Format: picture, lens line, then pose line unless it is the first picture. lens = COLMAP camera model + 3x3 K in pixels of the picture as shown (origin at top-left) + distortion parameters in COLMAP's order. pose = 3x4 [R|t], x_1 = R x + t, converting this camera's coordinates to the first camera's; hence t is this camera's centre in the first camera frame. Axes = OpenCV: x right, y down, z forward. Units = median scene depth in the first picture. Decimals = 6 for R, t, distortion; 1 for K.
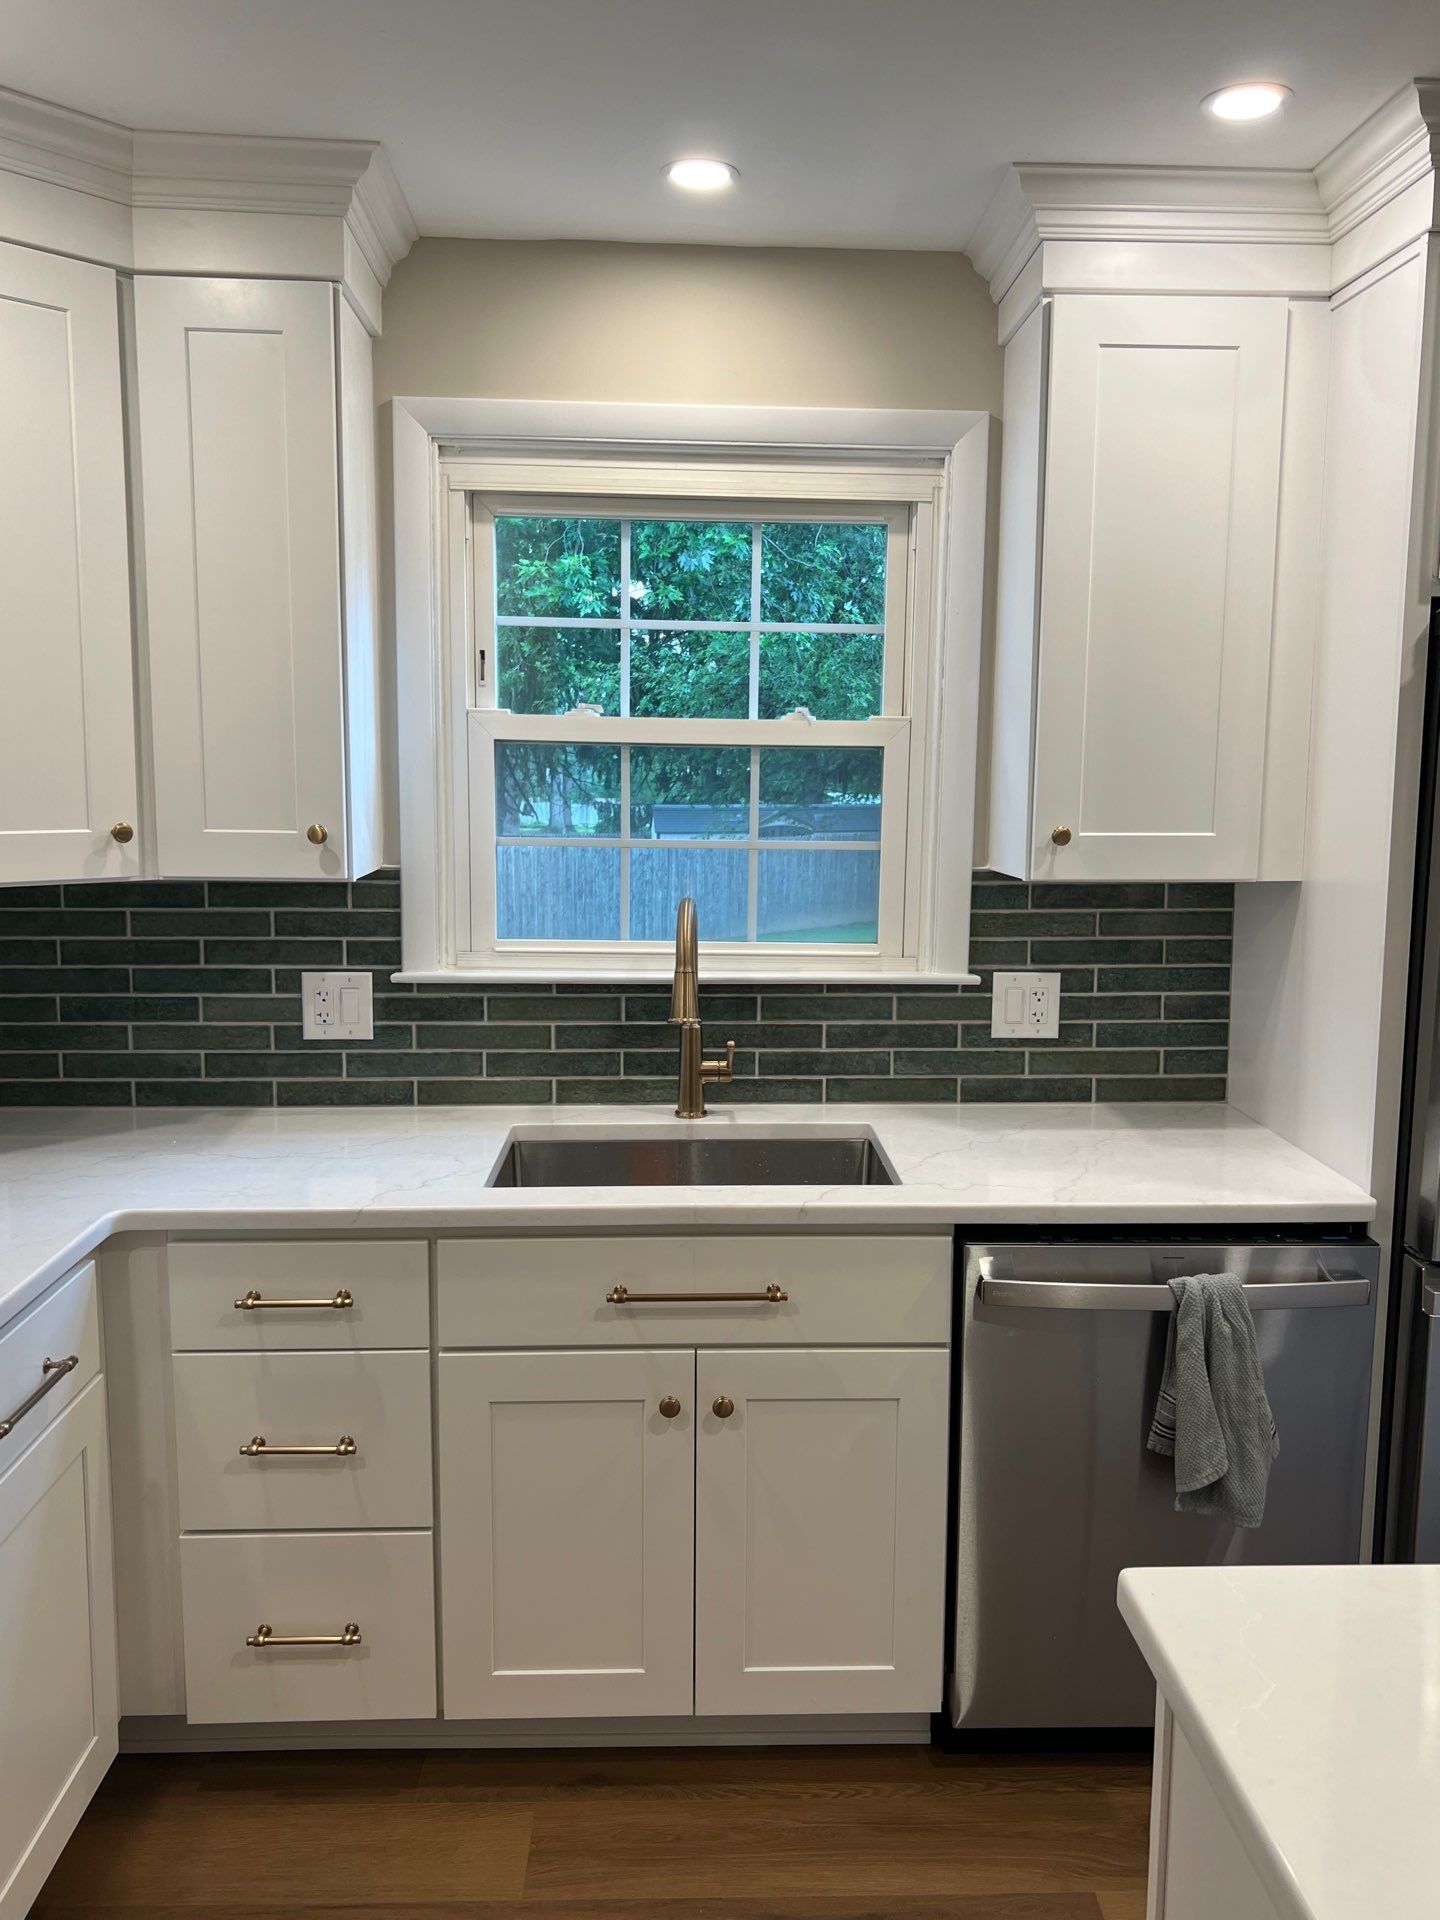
lens RADIAL K [[1522.6, 0, 737.5], [0, 1522.6, 968.2], [0, 0, 1]] dist [0.057440, -0.093500]
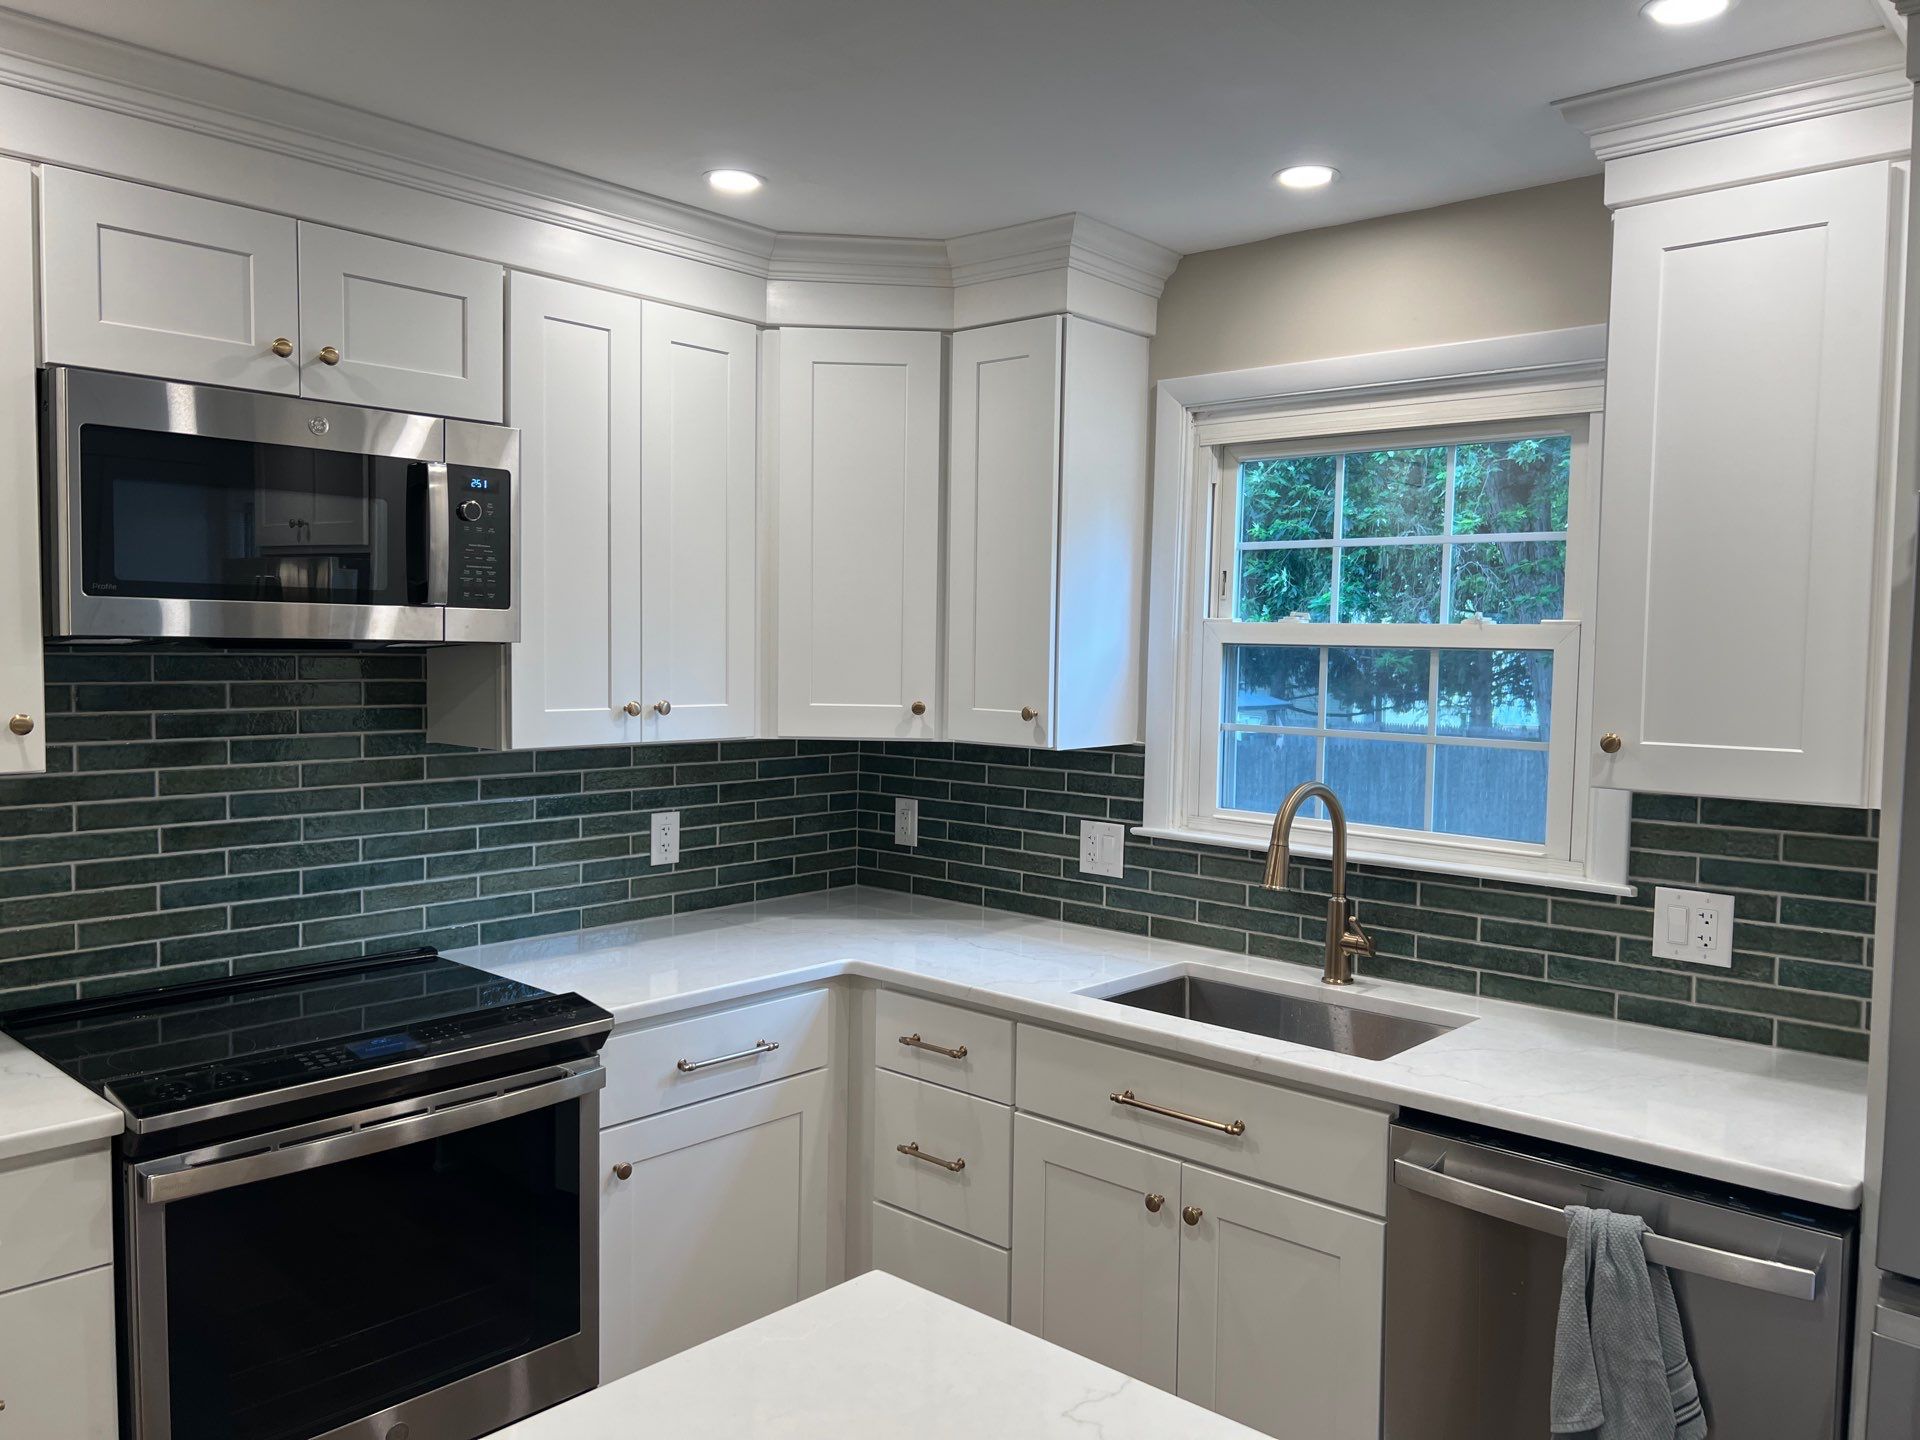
lens RADIAL K [[1446.8, 0, 960.7], [0, 1446.8, 723.0], [0, 0, 1]] dist [0.048770, -0.057938]
pose [[0.711068, 0.041277, -0.701910, 0.508115], [-0.102903, 0.993636, -0.045813, -0.012667], [0.695552, 0.104805, 0.710790, 0.043802]]
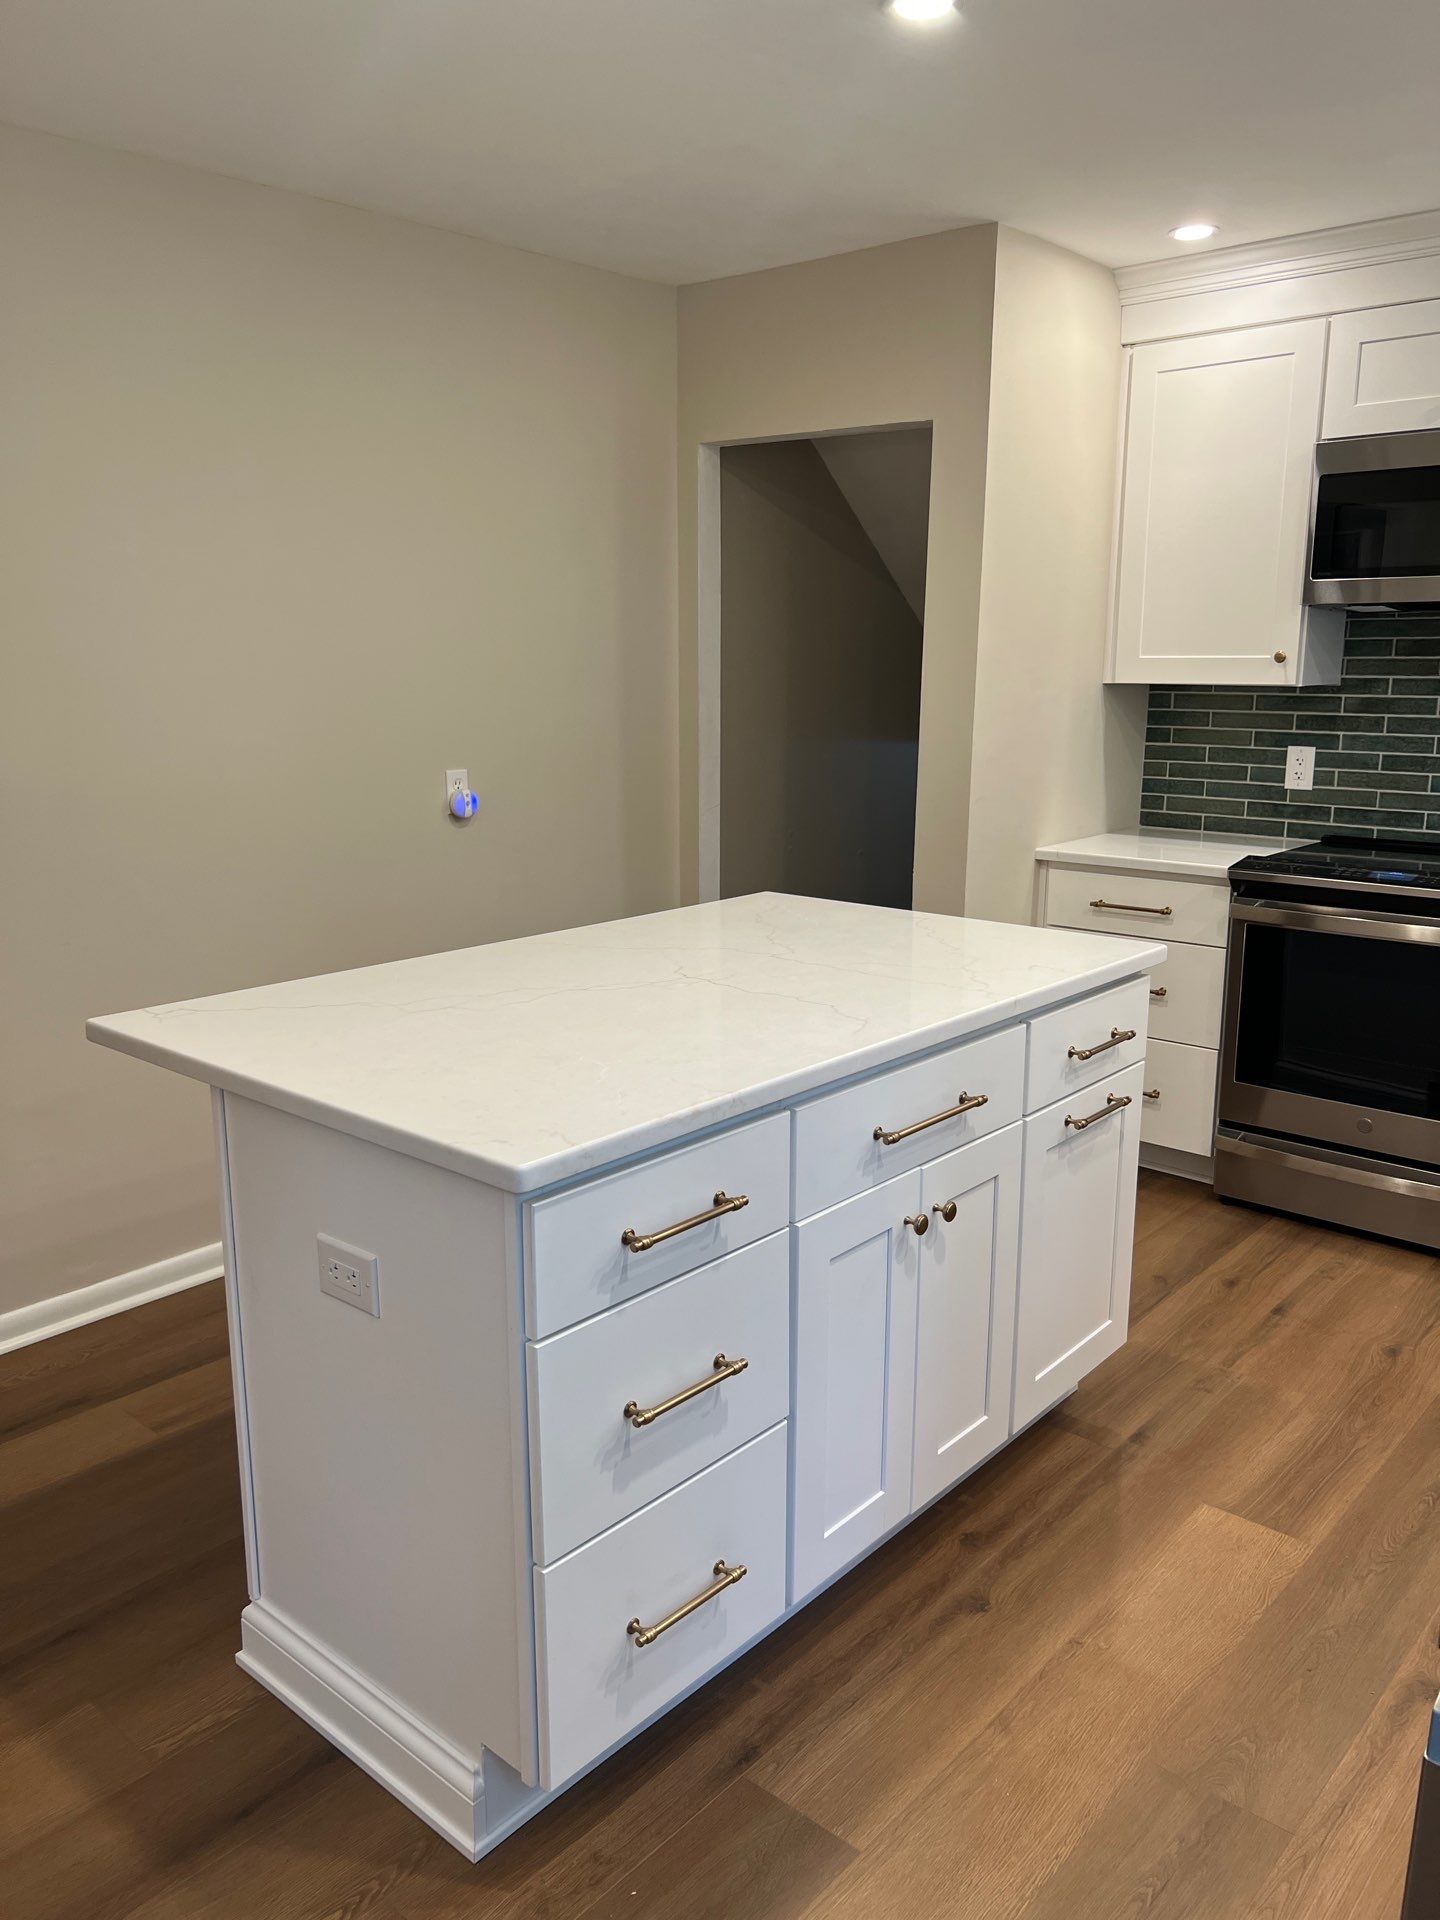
lens RADIAL K [[1451.2, 0, 720.1], [0, 1451.2, 981.9], [0, 0, 1]] dist [0.012258, -0.003114]
pose [[-0.688529, 0.156917, -0.708029, 1.007252], [-0.099368, 0.946689, 0.306441, -0.075039], [0.718369, 0.281349, -0.636230, 0.842194]]
